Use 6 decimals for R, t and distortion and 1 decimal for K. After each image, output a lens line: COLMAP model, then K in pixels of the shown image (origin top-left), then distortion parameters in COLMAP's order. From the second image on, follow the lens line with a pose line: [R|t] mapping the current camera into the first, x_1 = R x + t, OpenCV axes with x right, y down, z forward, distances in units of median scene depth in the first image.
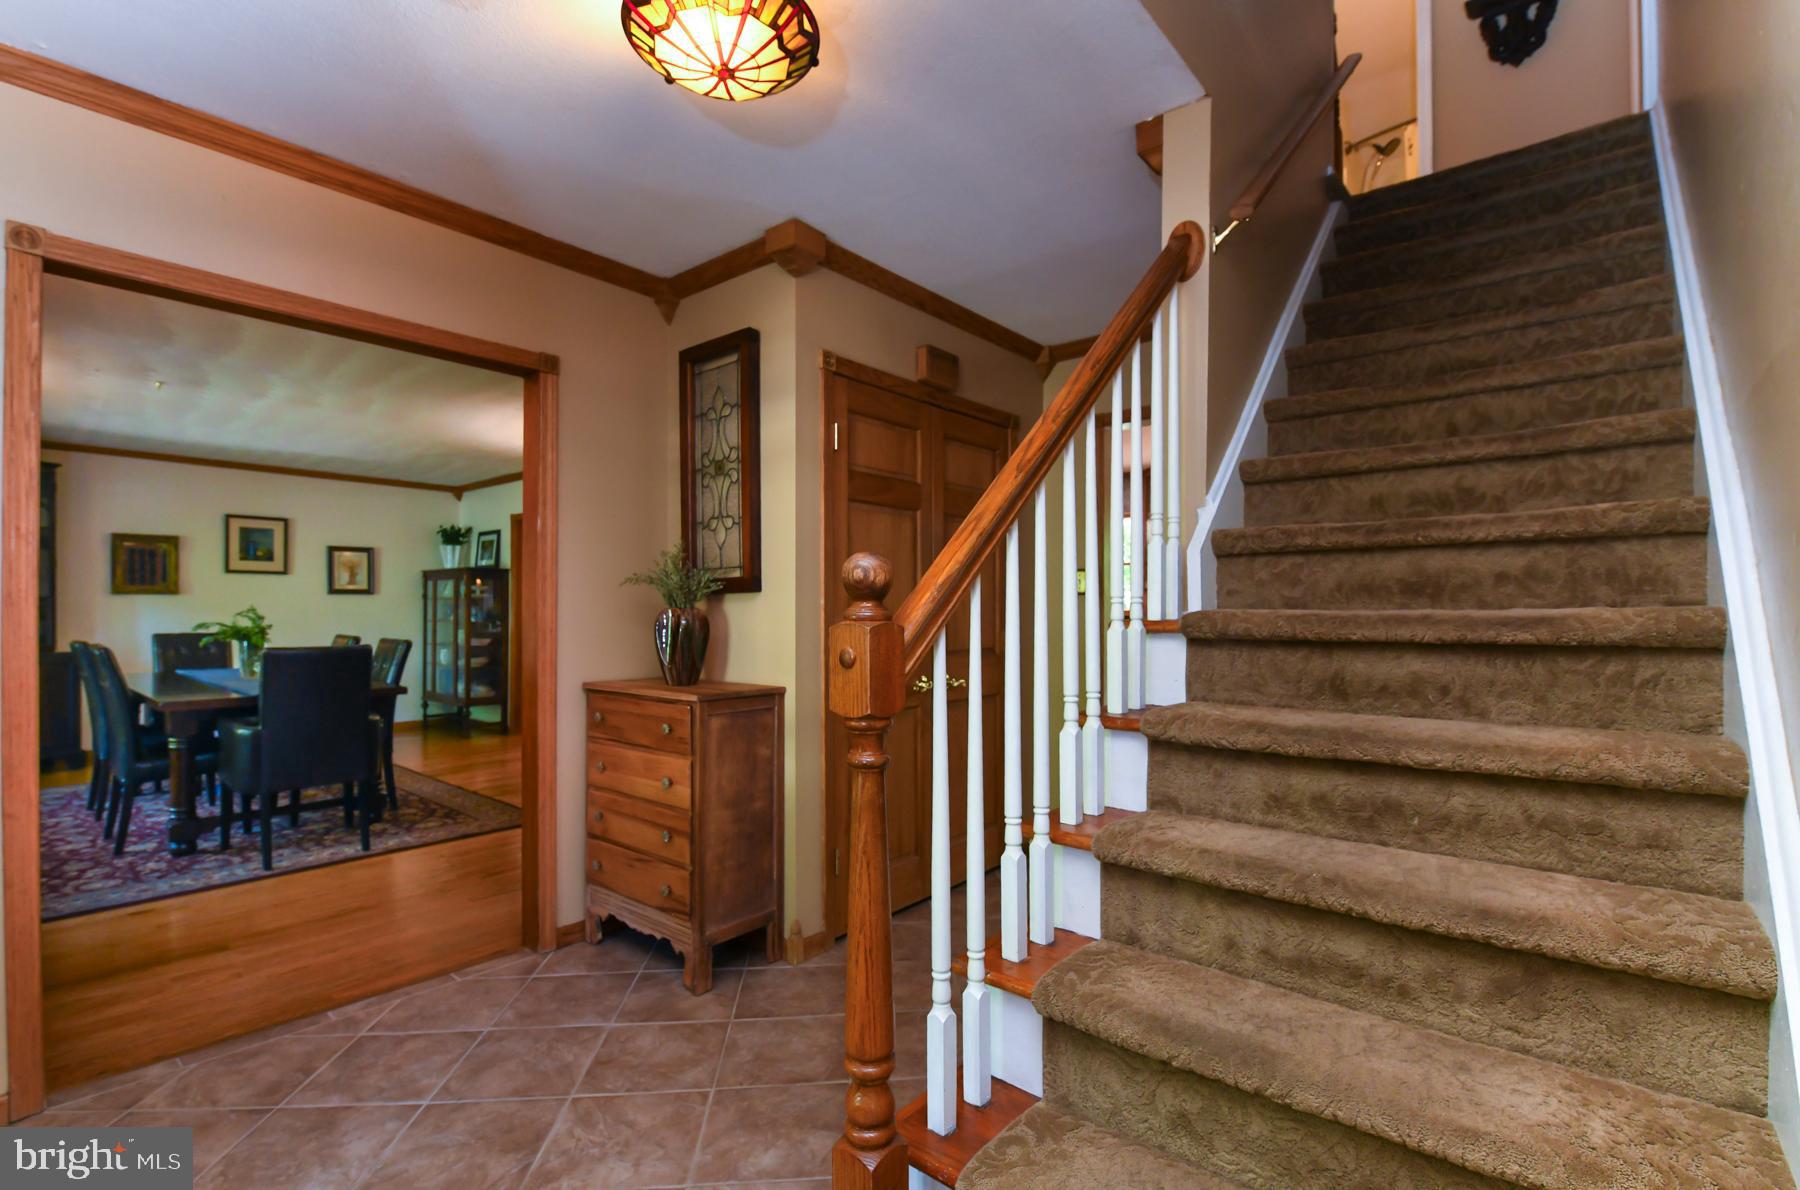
lens RADIAL K [[813.4, 0, 896.7], [0, 813.4, 607.5], [0, 0, 1]] dist [-0.001685, -0.008895]
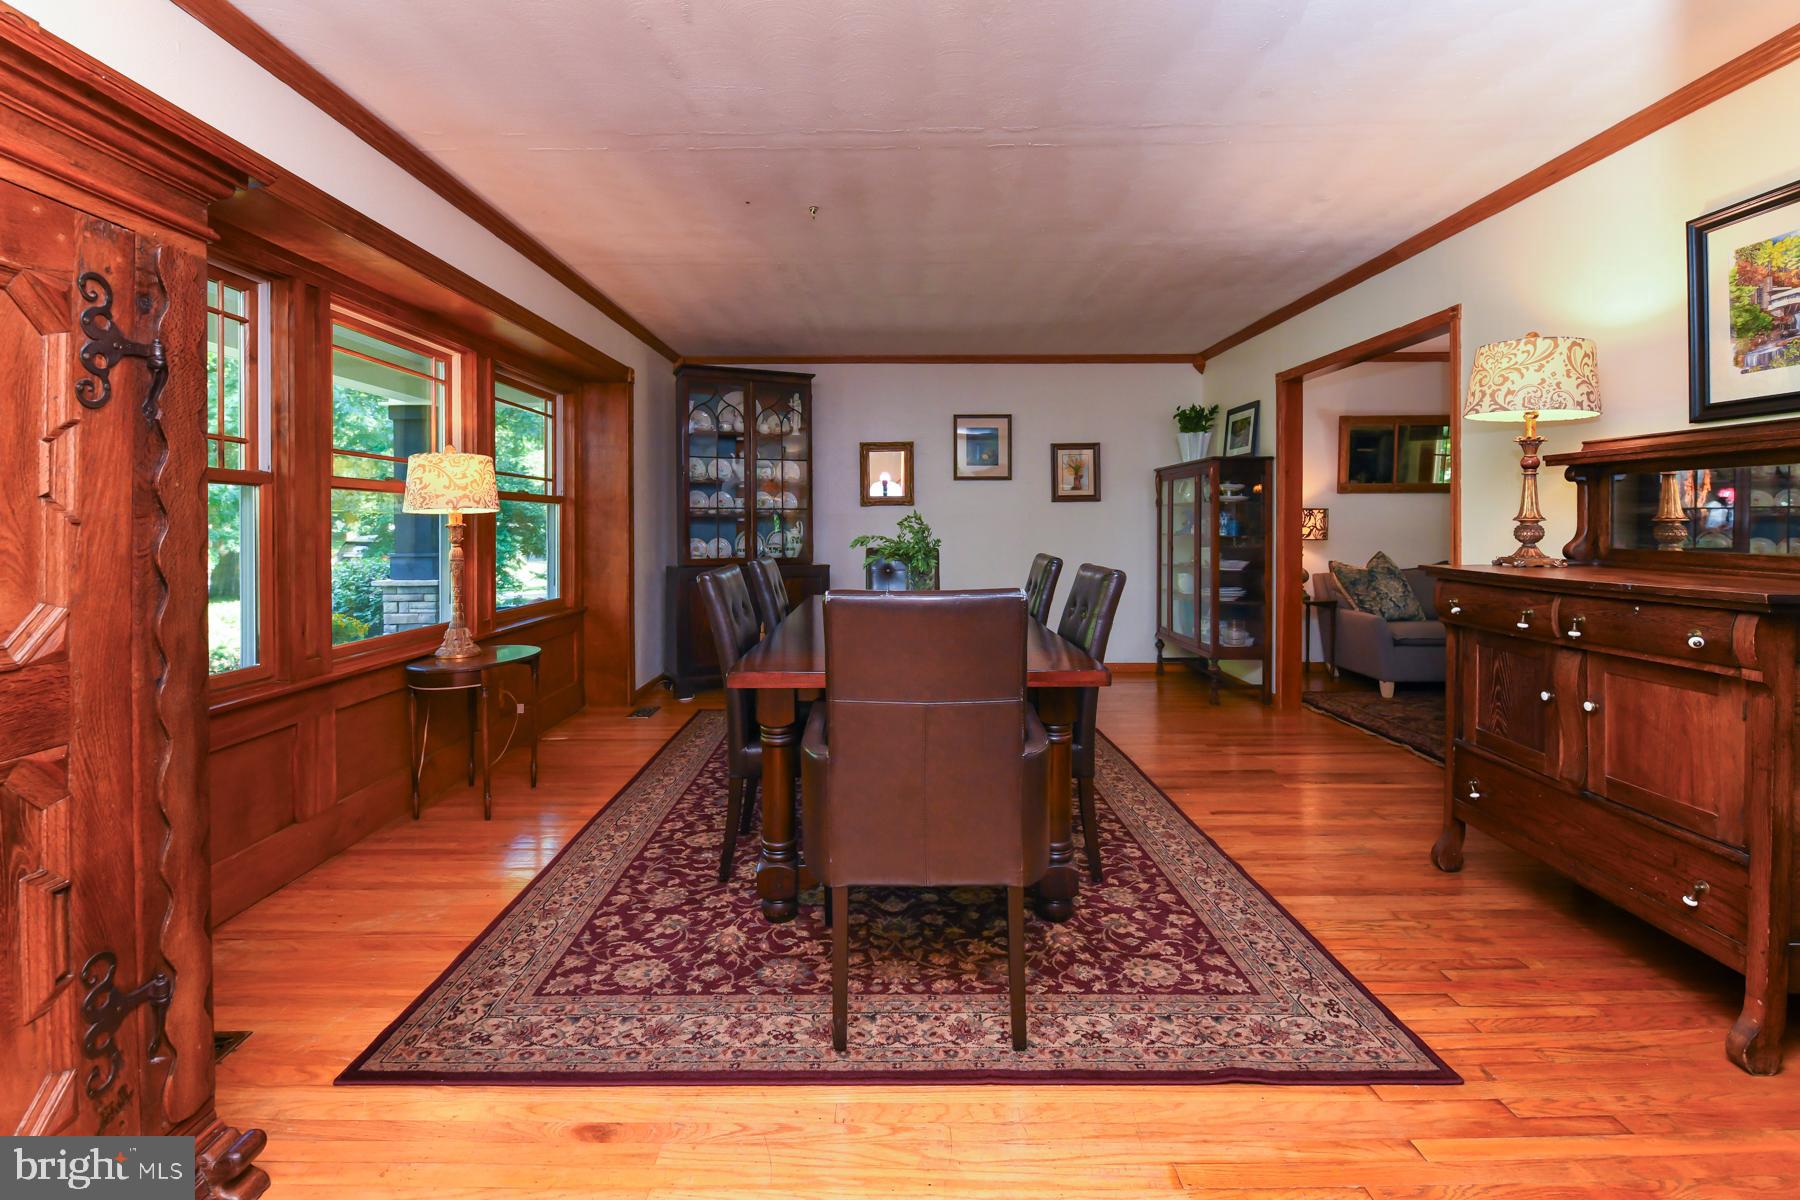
lens RADIAL K [[790.8, 0, 882.8], [0, 790.8, 532.9], [0, 0, 1]] dist [-0.002076, -0.000310]
pose [[0.643648, 0.002861, -0.765317, -0.374315], [0.008387, 0.999907, 0.010792, 0.010200], [0.765276, -0.013365, 0.643563, 0.673544]]
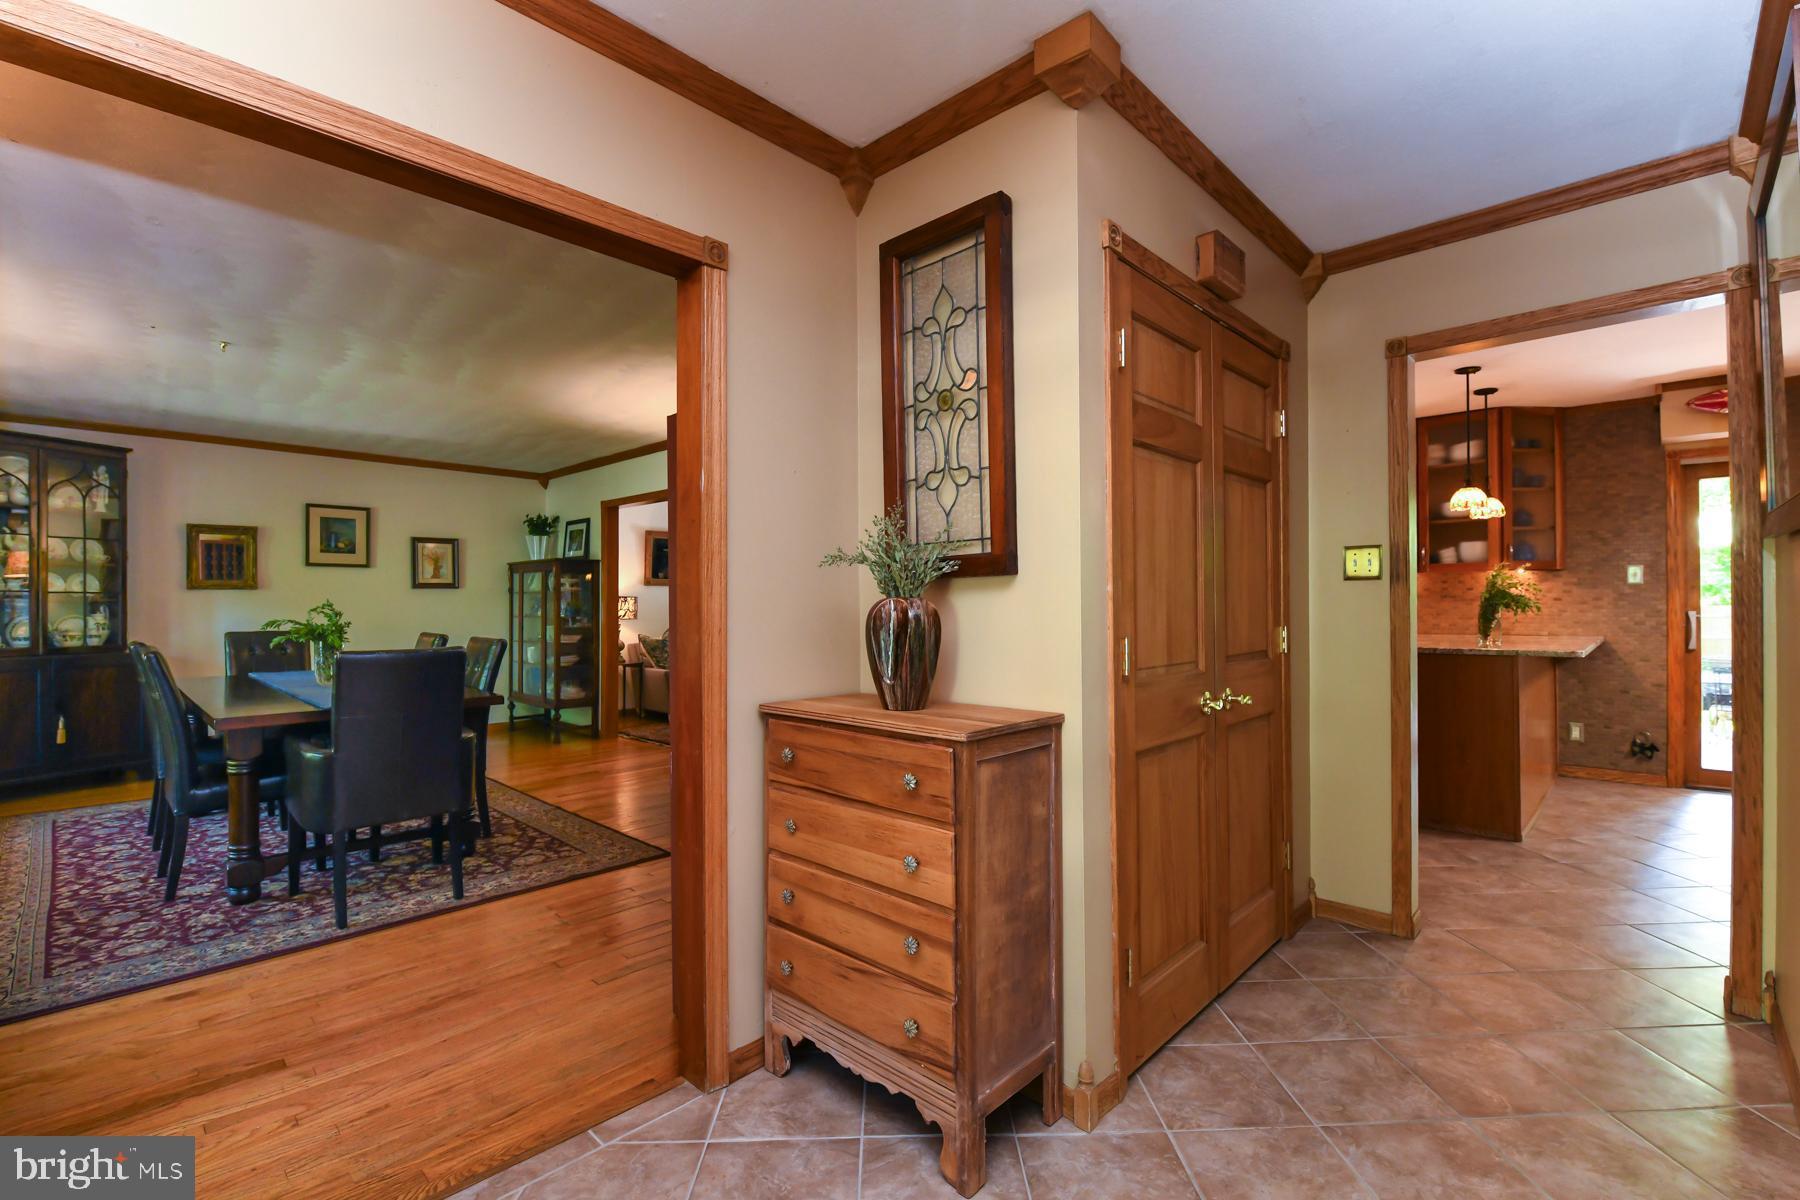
lens RADIAL K [[797.0, 0, 895.0], [0, 797.0, 596.2], [0, 0, 1]] dist [0.000575, -0.007917]
pose [[0.997885, -0.006199, -0.064705, -0.163432], [0.005857, 0.999968, -0.005477, 0.001716], [0.064737, 0.005086, 0.997889, 0.228458]]
